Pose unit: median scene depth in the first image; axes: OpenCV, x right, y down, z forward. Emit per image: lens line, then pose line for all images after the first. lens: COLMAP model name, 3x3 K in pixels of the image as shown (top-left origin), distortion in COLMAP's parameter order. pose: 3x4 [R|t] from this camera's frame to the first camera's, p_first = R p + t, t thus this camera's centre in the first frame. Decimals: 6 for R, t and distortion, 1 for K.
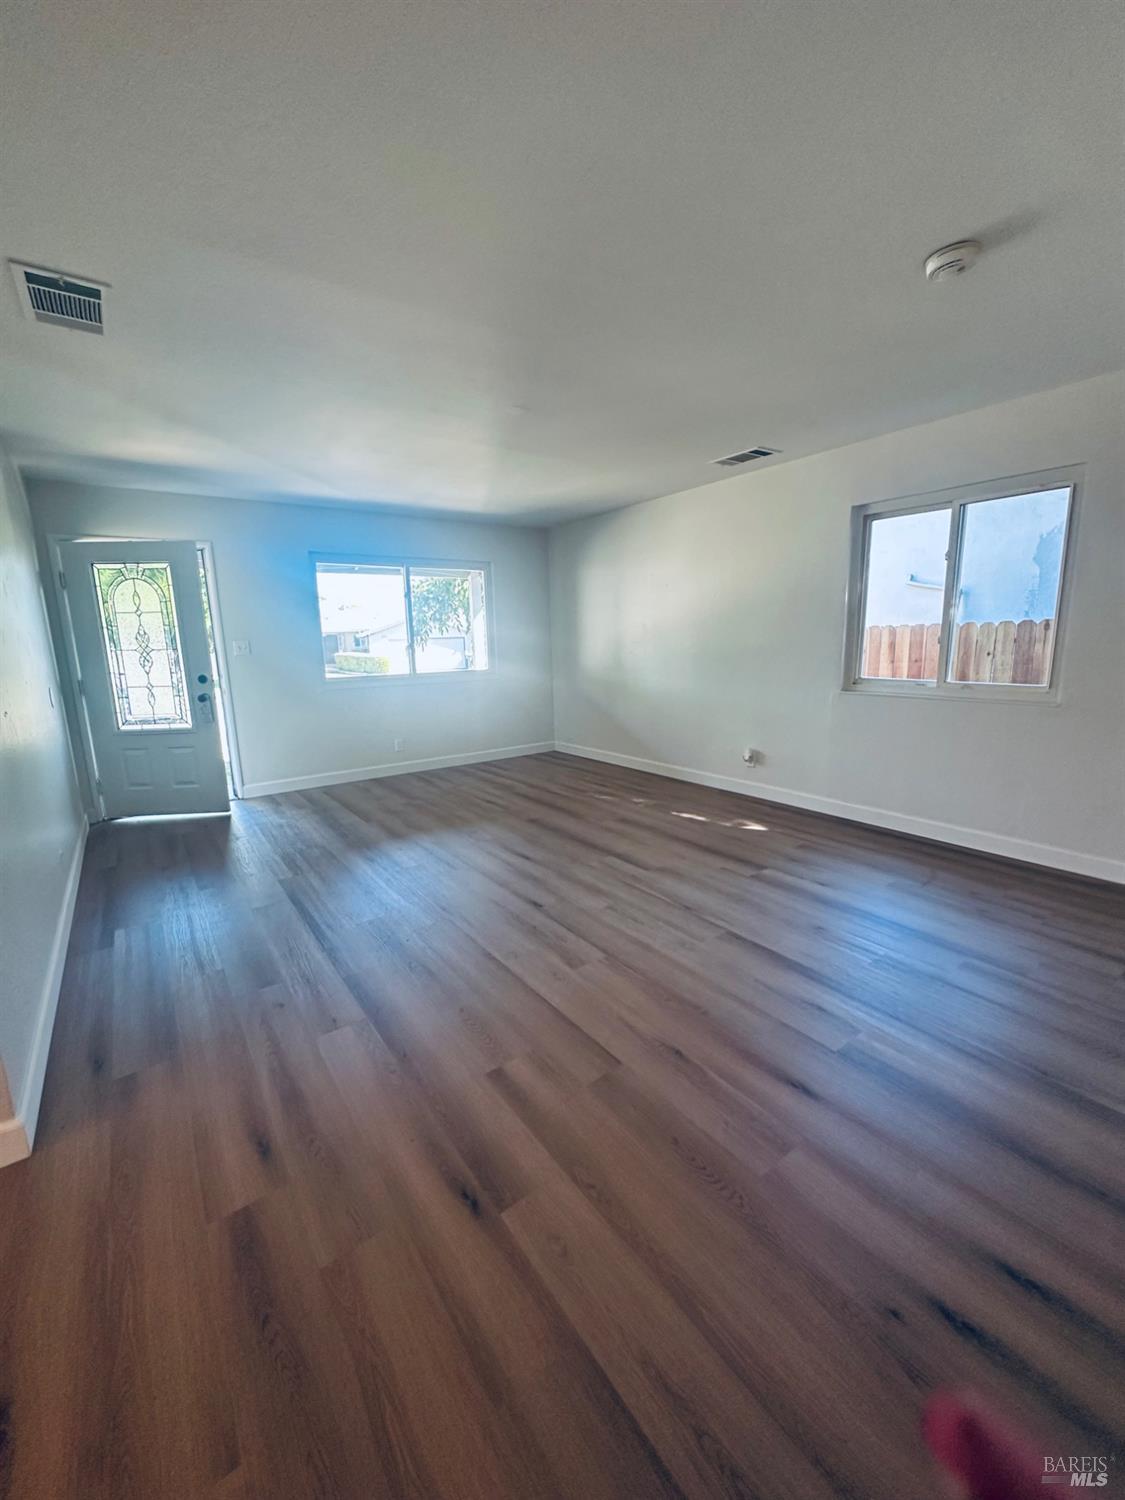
lens RADIAL K [[603.8, 0, 564.4], [0, 603.8, 751.1], [0, 0, 1]] dist [-0.000750, 0.000058]
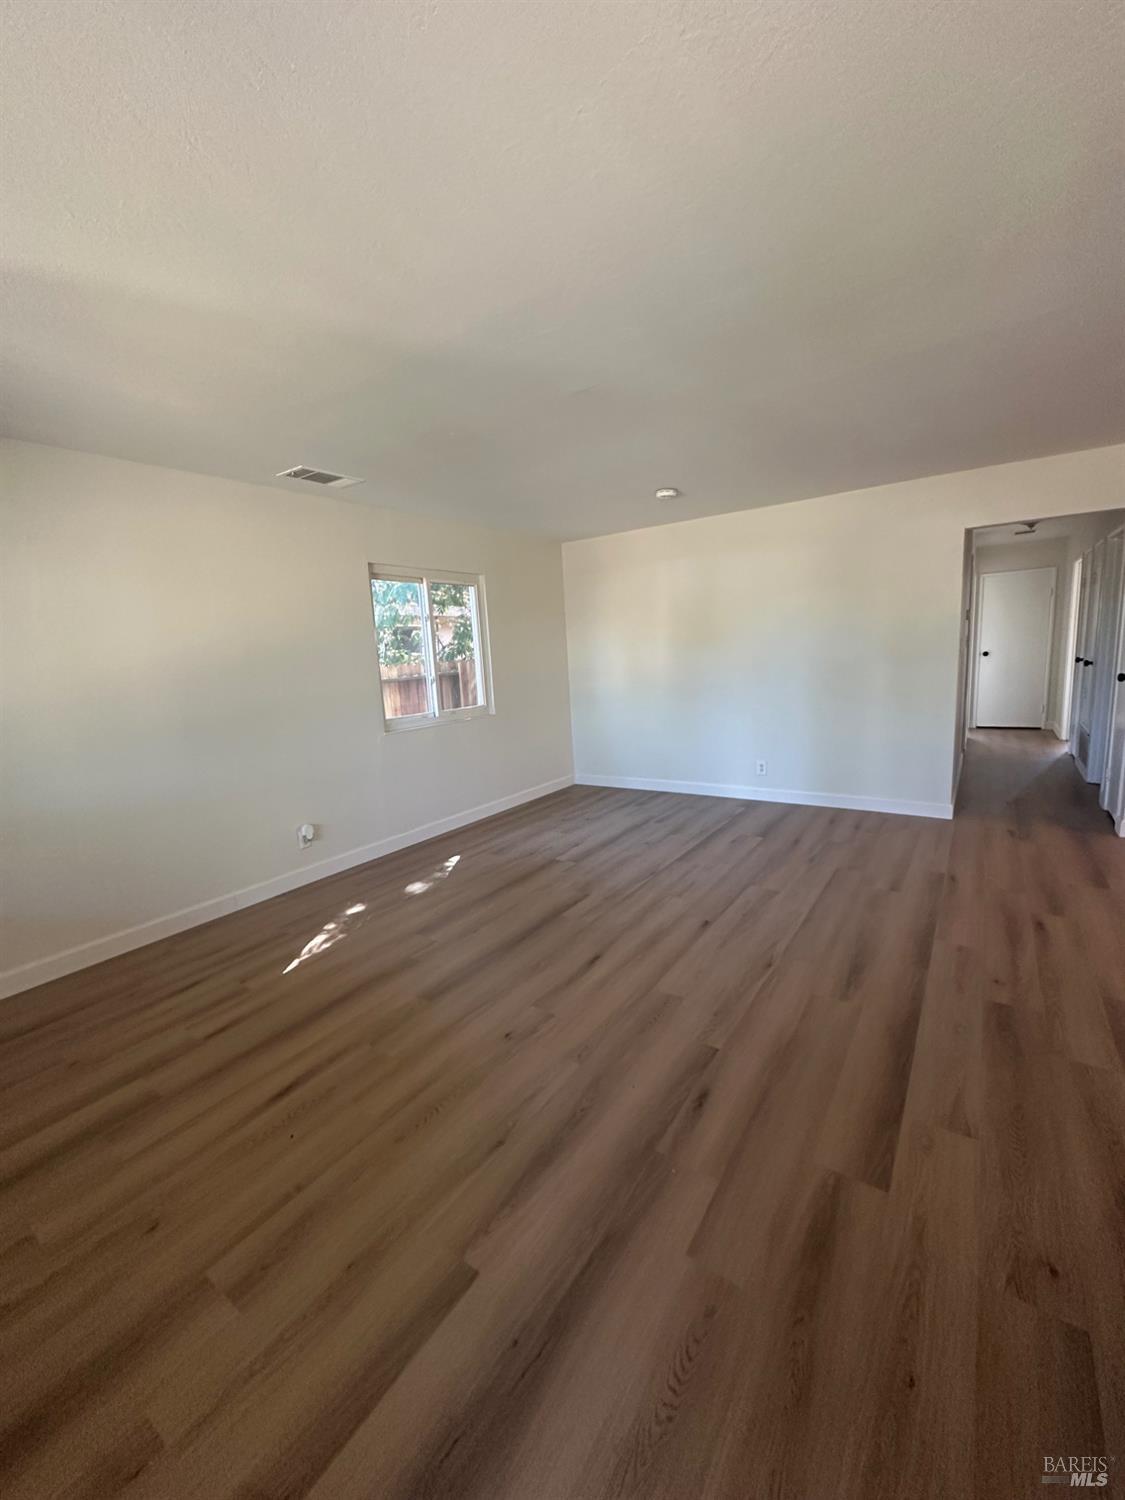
lens RADIAL K [[603.8, 0, 563.9], [0, 603.8, 748.3], [0, 0, 1]] dist [-0.000750, 0.000058]
pose [[-0.332965, -0.103856, 0.937202, -0.838276], [0.238006, 0.952477, 0.190106, -0.262588], [-0.912408, 0.286358, -0.292423, 1.348848]]
